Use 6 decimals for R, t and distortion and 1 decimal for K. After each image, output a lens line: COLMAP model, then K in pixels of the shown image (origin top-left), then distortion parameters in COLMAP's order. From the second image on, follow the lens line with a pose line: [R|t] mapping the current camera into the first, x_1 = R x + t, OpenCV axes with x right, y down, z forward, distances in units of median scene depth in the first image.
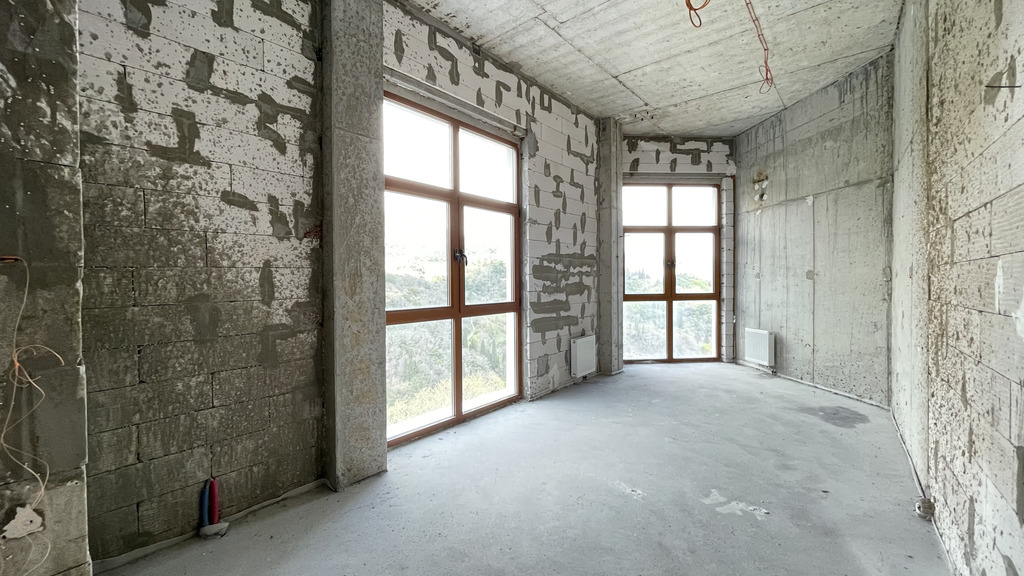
lens RADIAL K [[413.6, 0, 507.3], [0, 413.6, 286.3], [0, 0, 1]] dist [-0.000619, -0.001434]
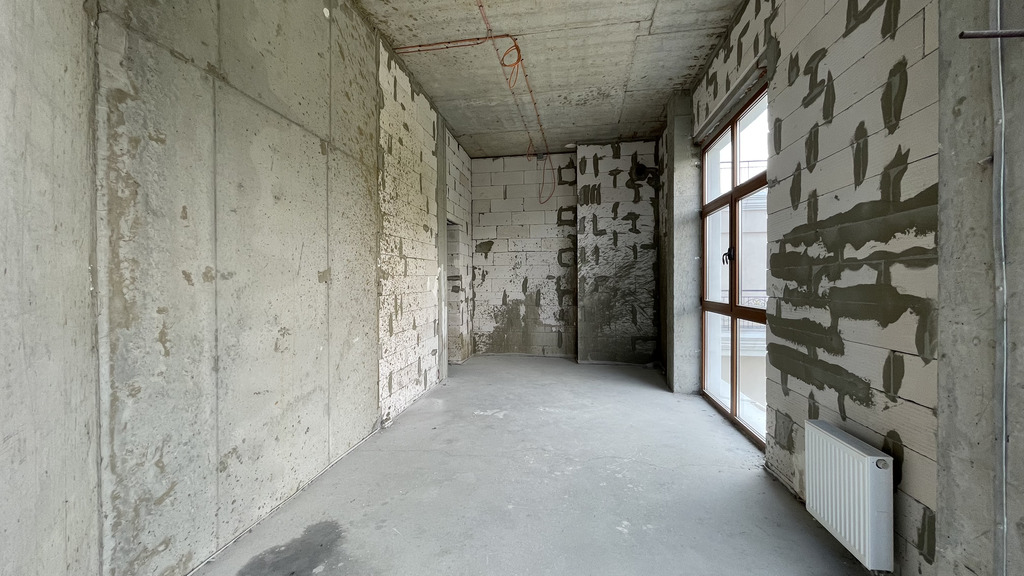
lens RADIAL K [[413.6, 0, 510.2], [0, 413.6, 282.5], [0, 0, 1]] dist [-0.000619, -0.001434]
pose [[-0.863701, 0.013455, -0.503825, 0.649990], [0.004655, 0.999814, 0.018721, -0.021217], [0.503983, 0.013824, -0.863603, 1.224316]]
